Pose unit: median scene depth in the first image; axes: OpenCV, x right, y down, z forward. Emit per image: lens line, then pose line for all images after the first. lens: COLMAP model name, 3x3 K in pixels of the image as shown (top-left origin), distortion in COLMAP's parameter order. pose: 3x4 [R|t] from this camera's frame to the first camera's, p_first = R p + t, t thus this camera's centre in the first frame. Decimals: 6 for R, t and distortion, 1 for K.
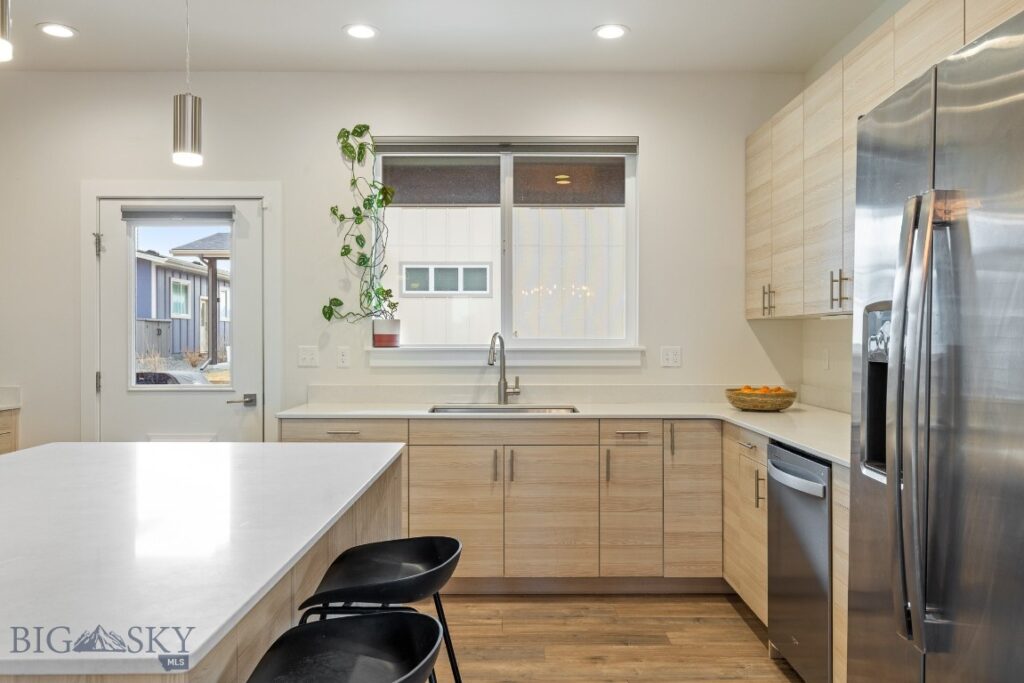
lens RADIAL K [[791.4, 0, 516.9], [0, 791.4, 339.6], [0, 0, 1]] dist [-0.000521, -0.005597]
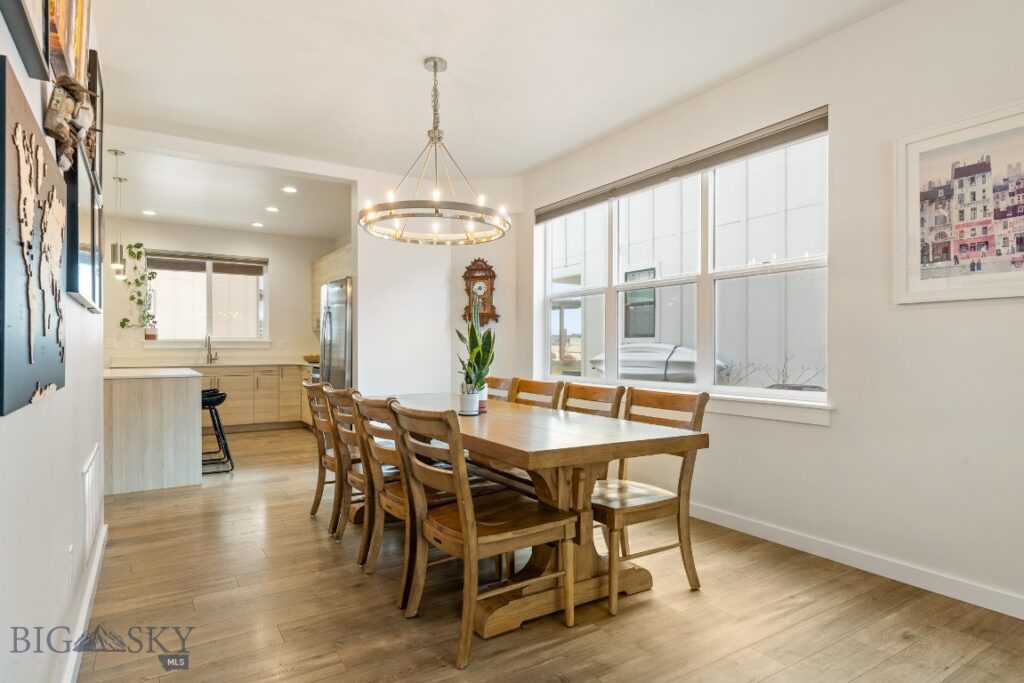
lens RADIAL K [[564.2, 0, 513.2], [0, 564.2, 352.5], [0, 0, 1]] dist [0.011836, -0.002903]
pose [[0.844598, -0.003839, 0.535387, -0.161782], [-0.000208, 0.999972, 0.007498, 0.034360], [-0.535401, -0.006445, 0.844573, -0.989372]]
